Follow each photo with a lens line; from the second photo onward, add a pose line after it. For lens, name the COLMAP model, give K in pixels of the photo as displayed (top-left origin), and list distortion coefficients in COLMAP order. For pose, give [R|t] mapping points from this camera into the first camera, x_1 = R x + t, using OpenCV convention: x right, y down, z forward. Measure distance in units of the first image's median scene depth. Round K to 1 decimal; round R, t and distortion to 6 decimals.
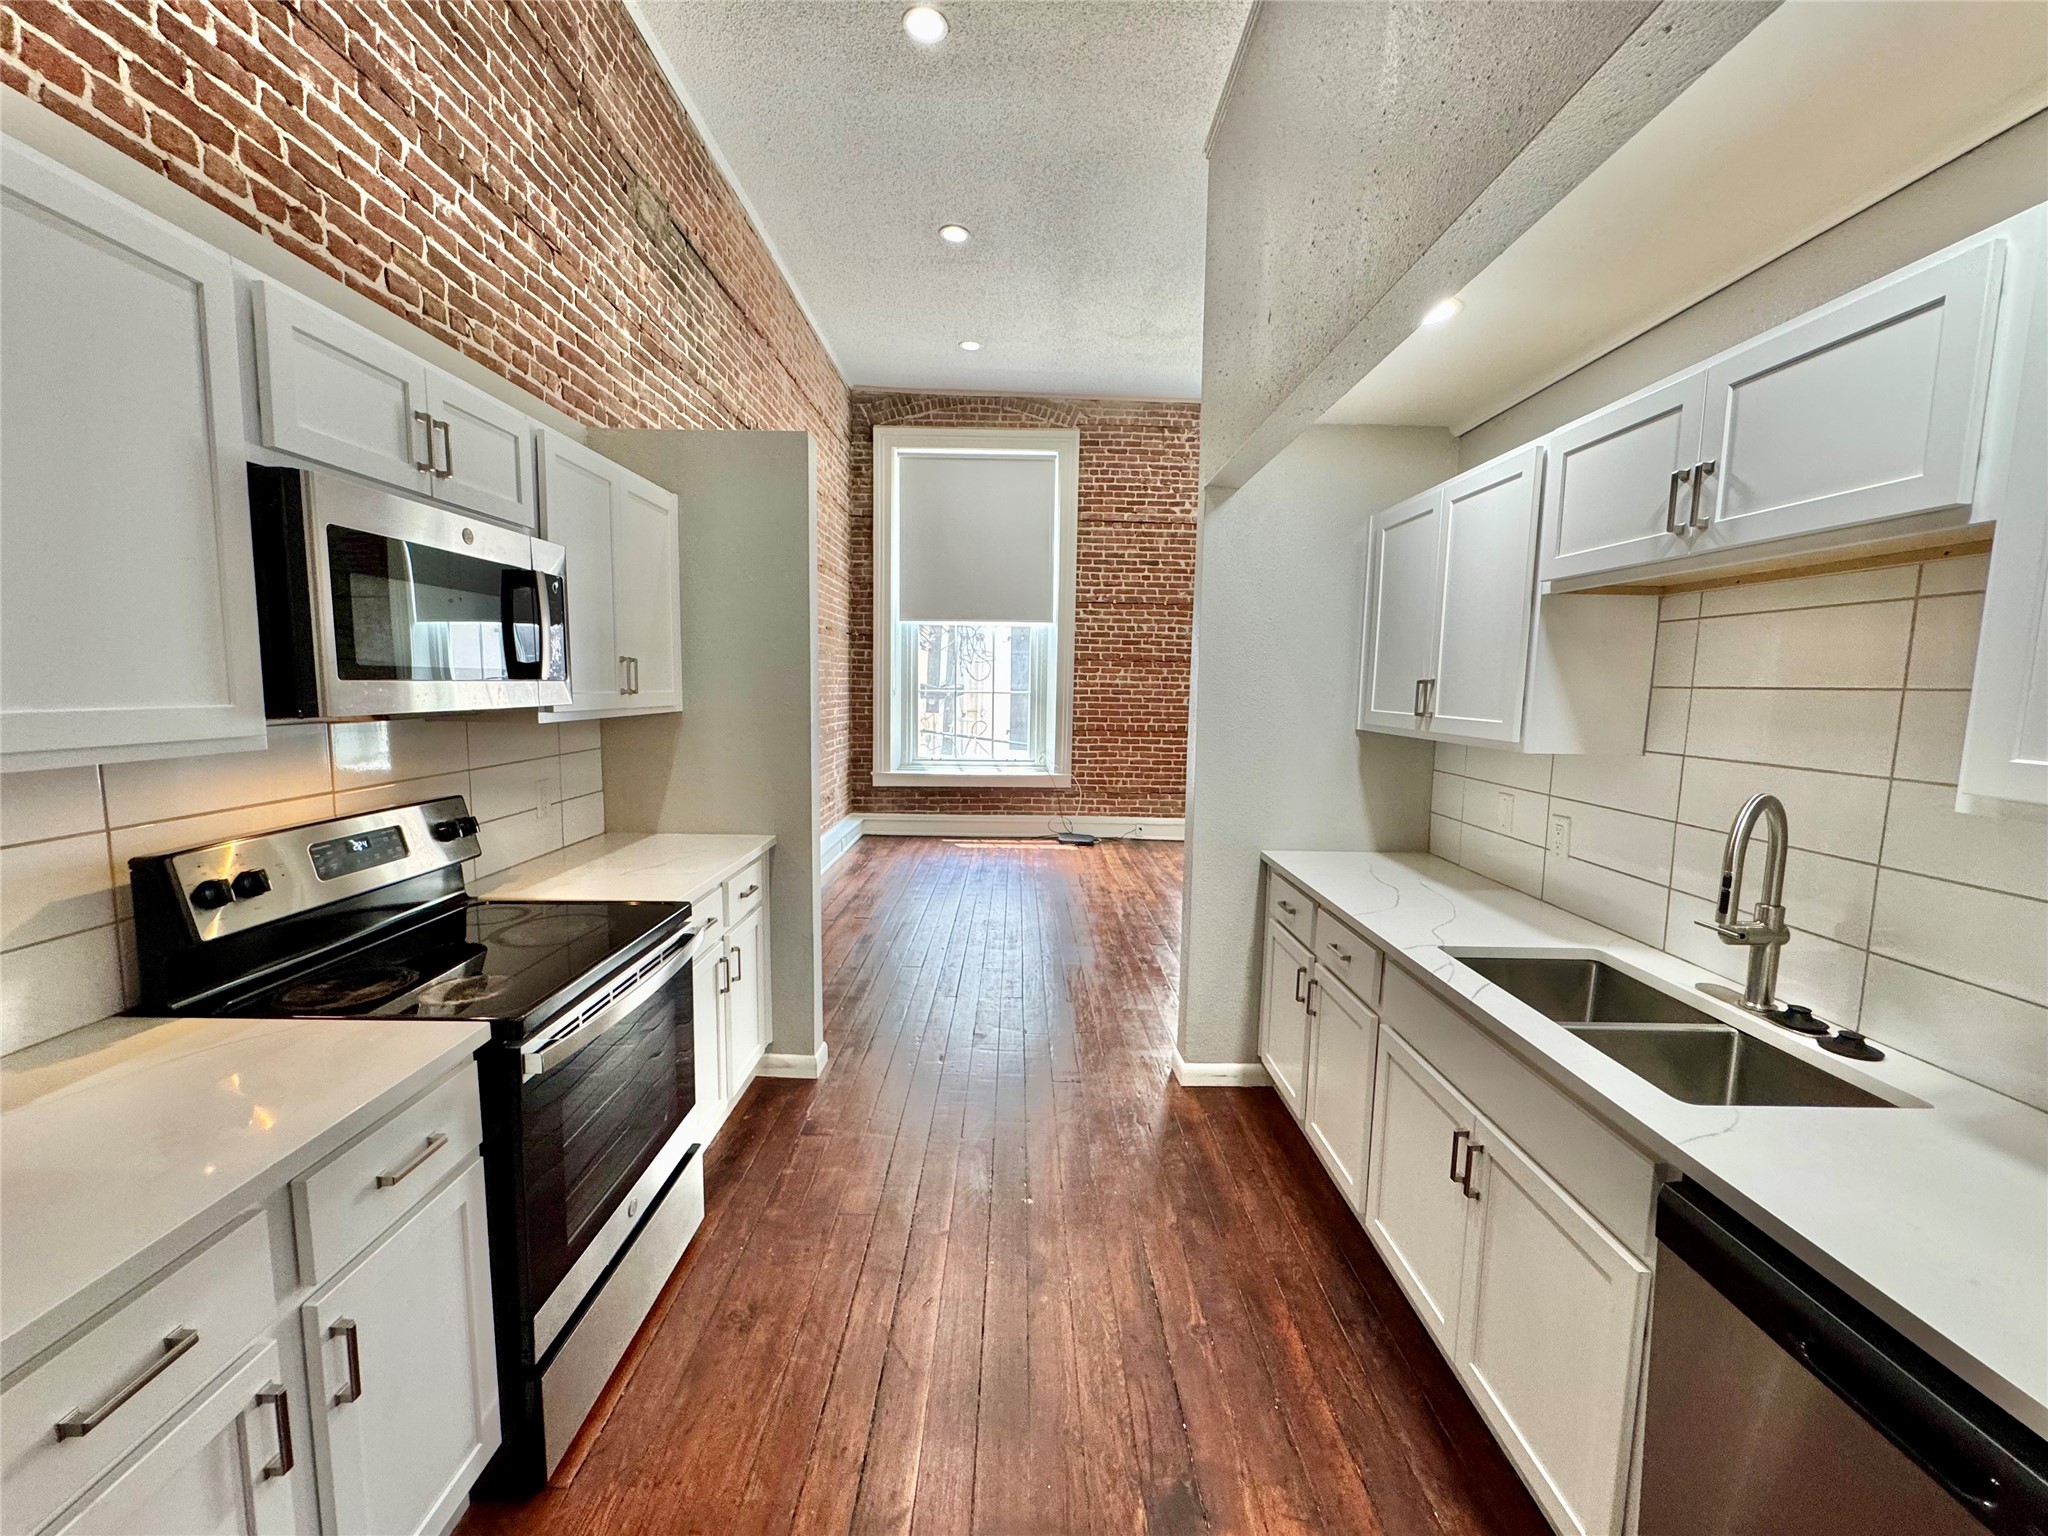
lens RADIAL K [[814.2, 0, 1024.0], [0, 814.2, 768.0], [0, 0, 1]] dist [-0.004701, 0.000618]
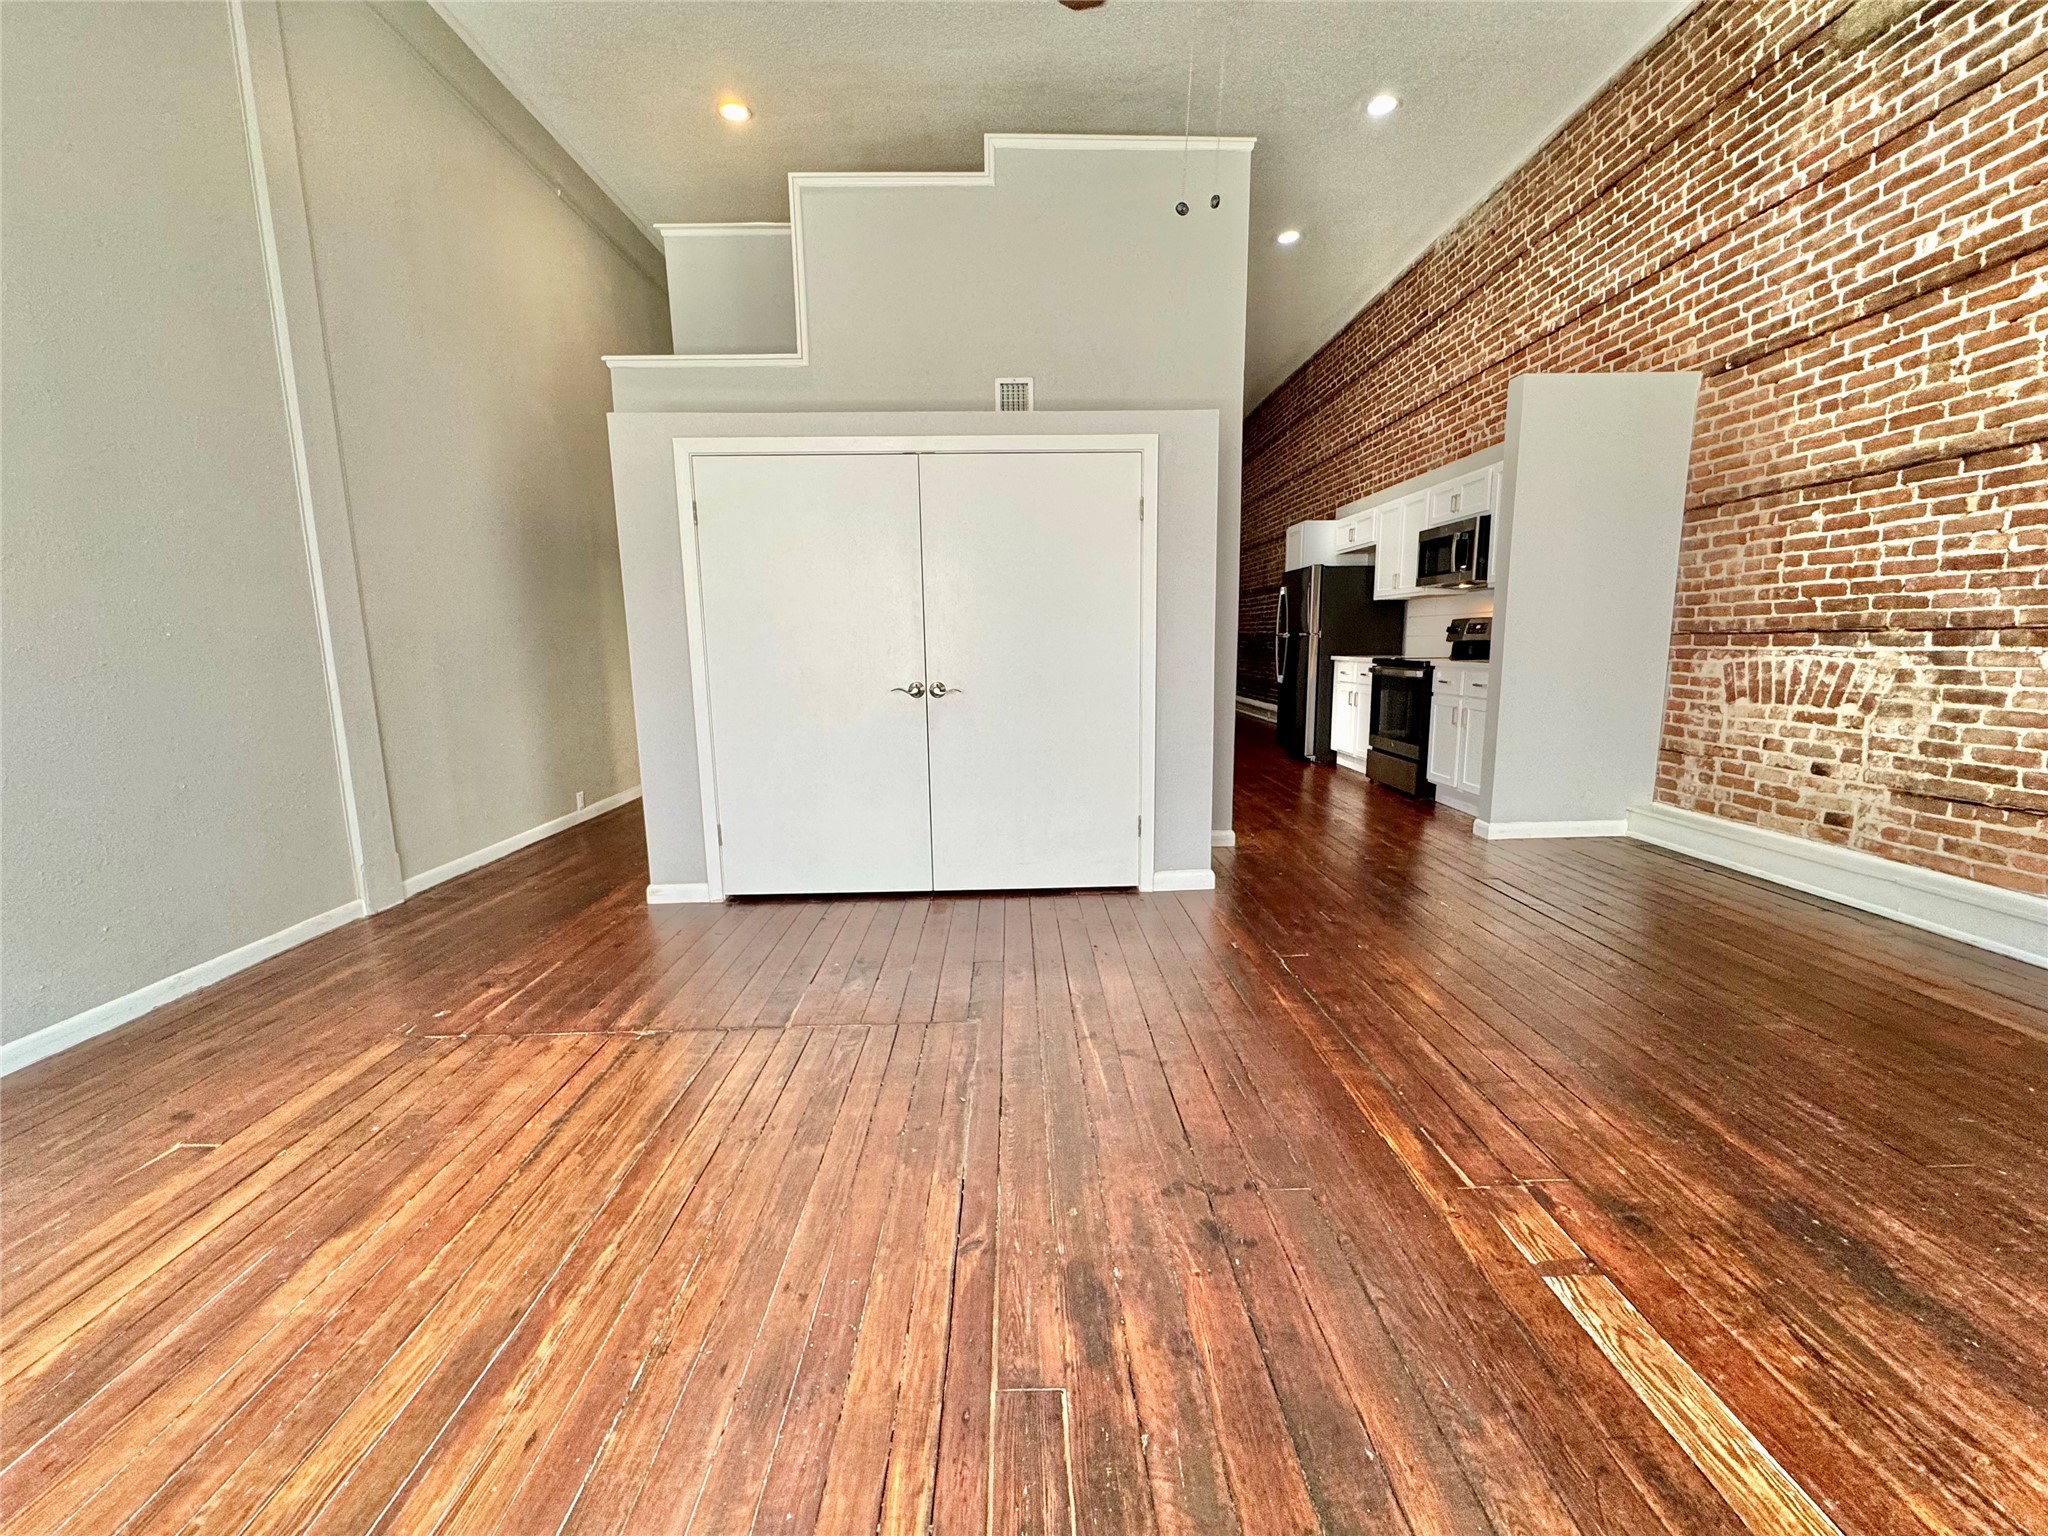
lens RADIAL K [[814.2, 0, 1024.0], [0, 814.2, 768.0], [0, 0, 1]] dist [-0.004701, 0.000618]
pose [[-0.999948, -0.001461, -0.010074, 0.851643], [-0.004030, 0.965618, 0.259935, -0.162905], [0.009348, 0.259962, -0.965574, 3.546282]]
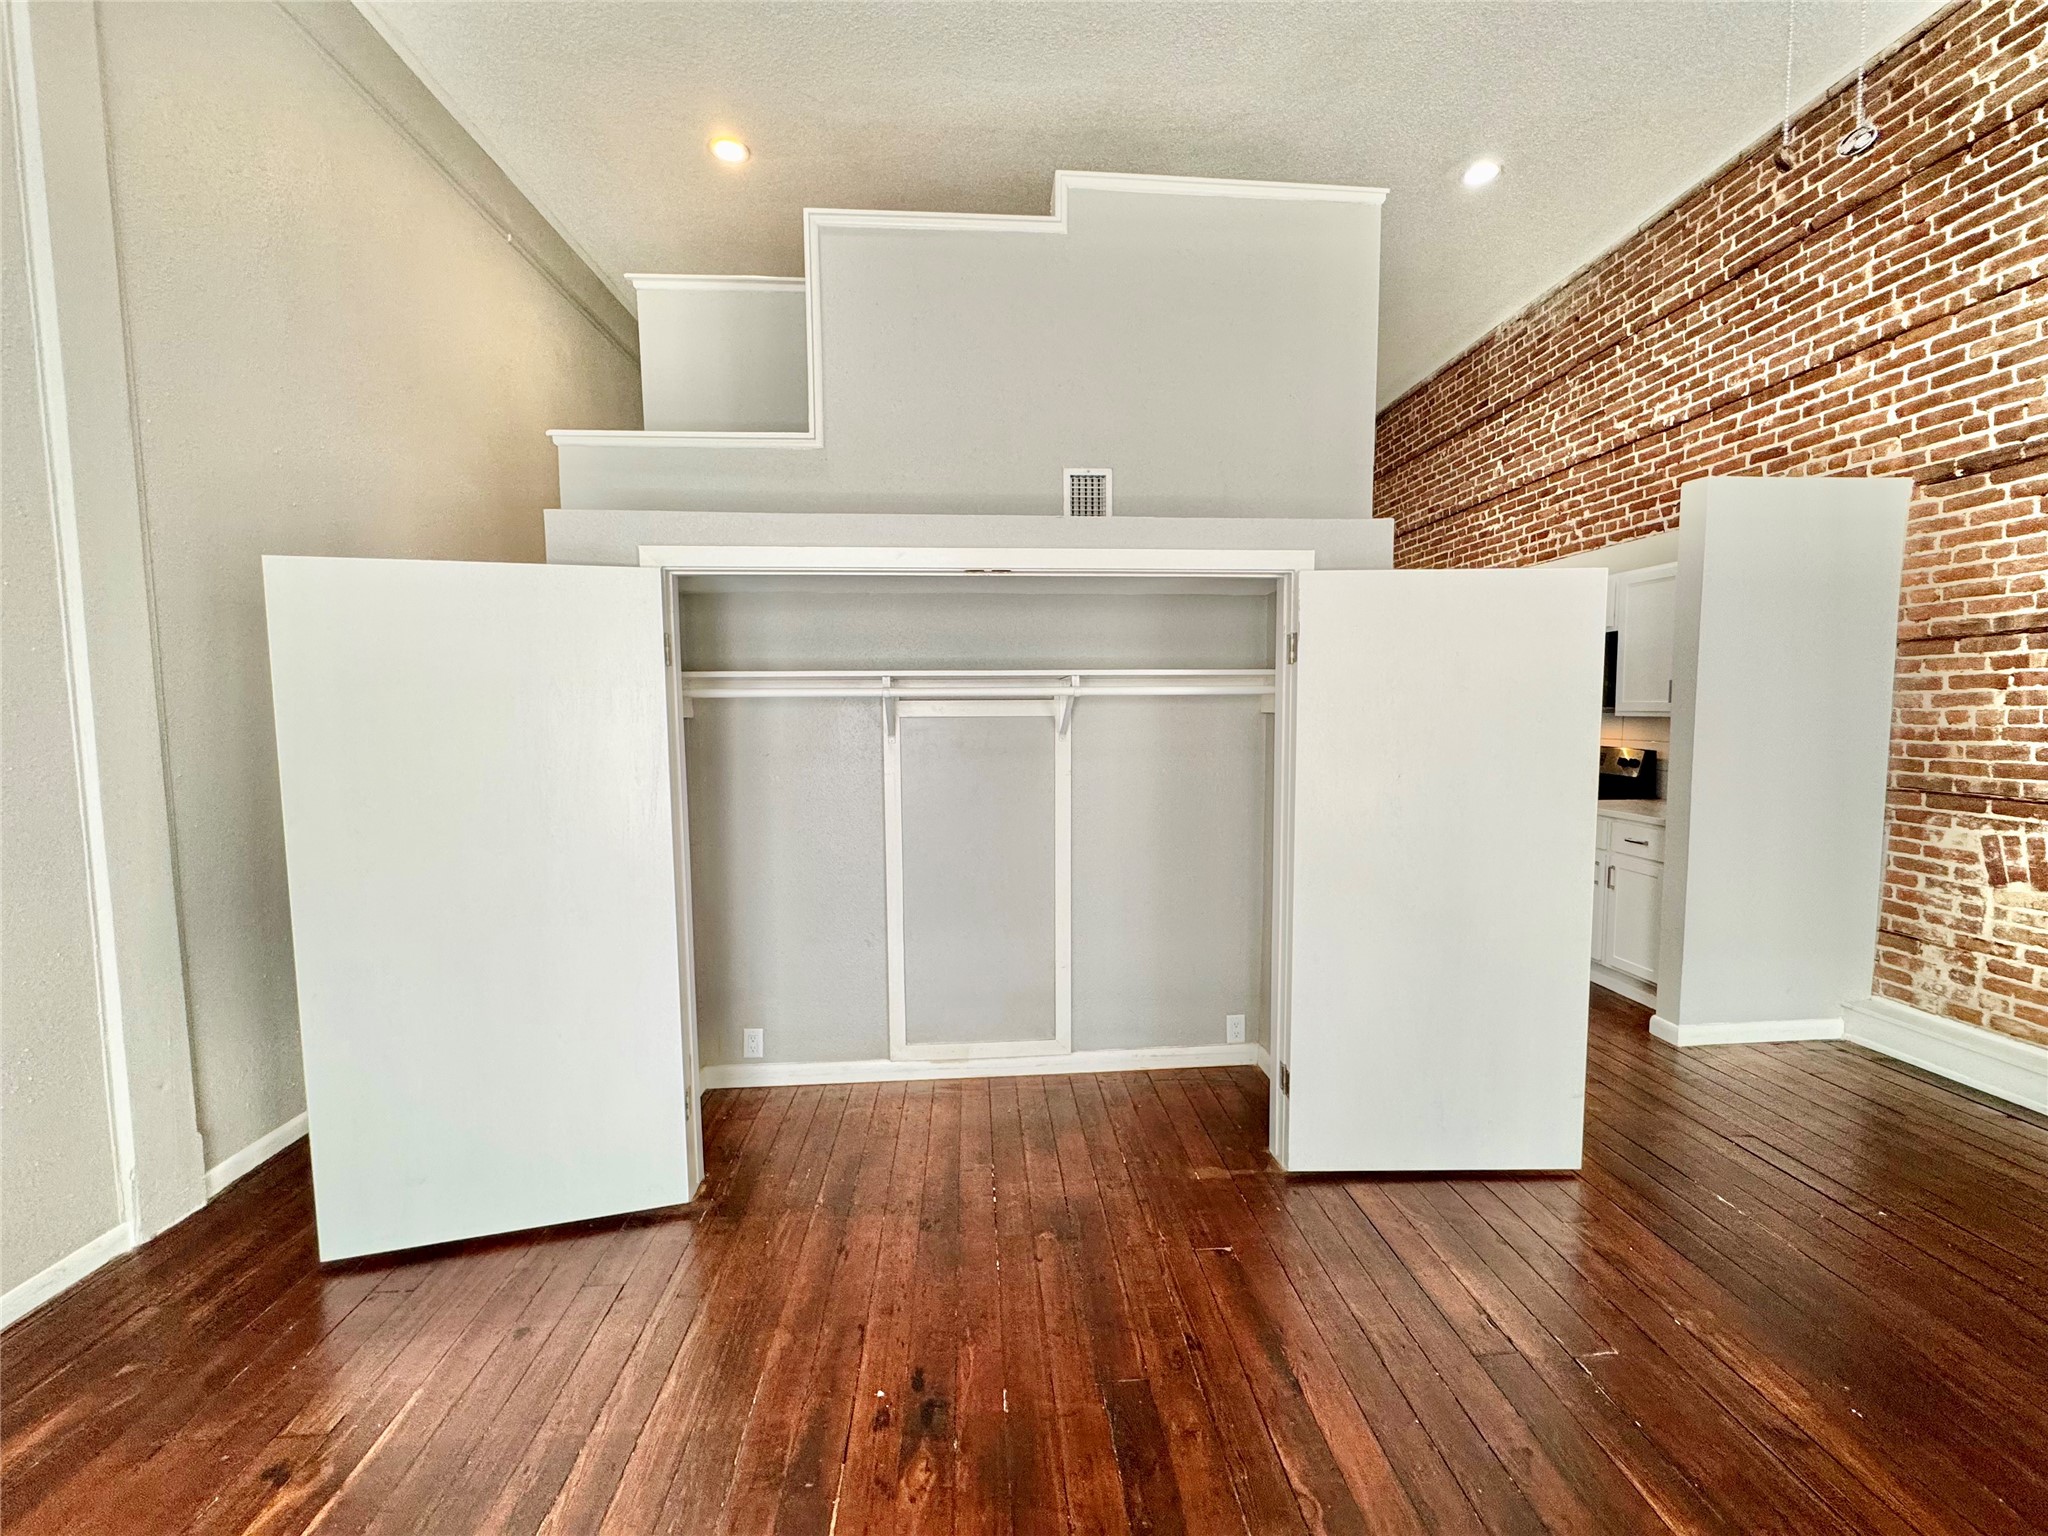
lens RADIAL K [[814.2, 0, 1024.0], [0, 814.2, 768.0], [0, 0, 1]] dist [-0.004701, 0.000618]
pose [[-0.998370, -0.005214, -0.056828, 1.056836], [-0.015354, 0.983640, 0.179492, -0.277423], [0.054963, 0.180072, -0.982117, 3.019468]]
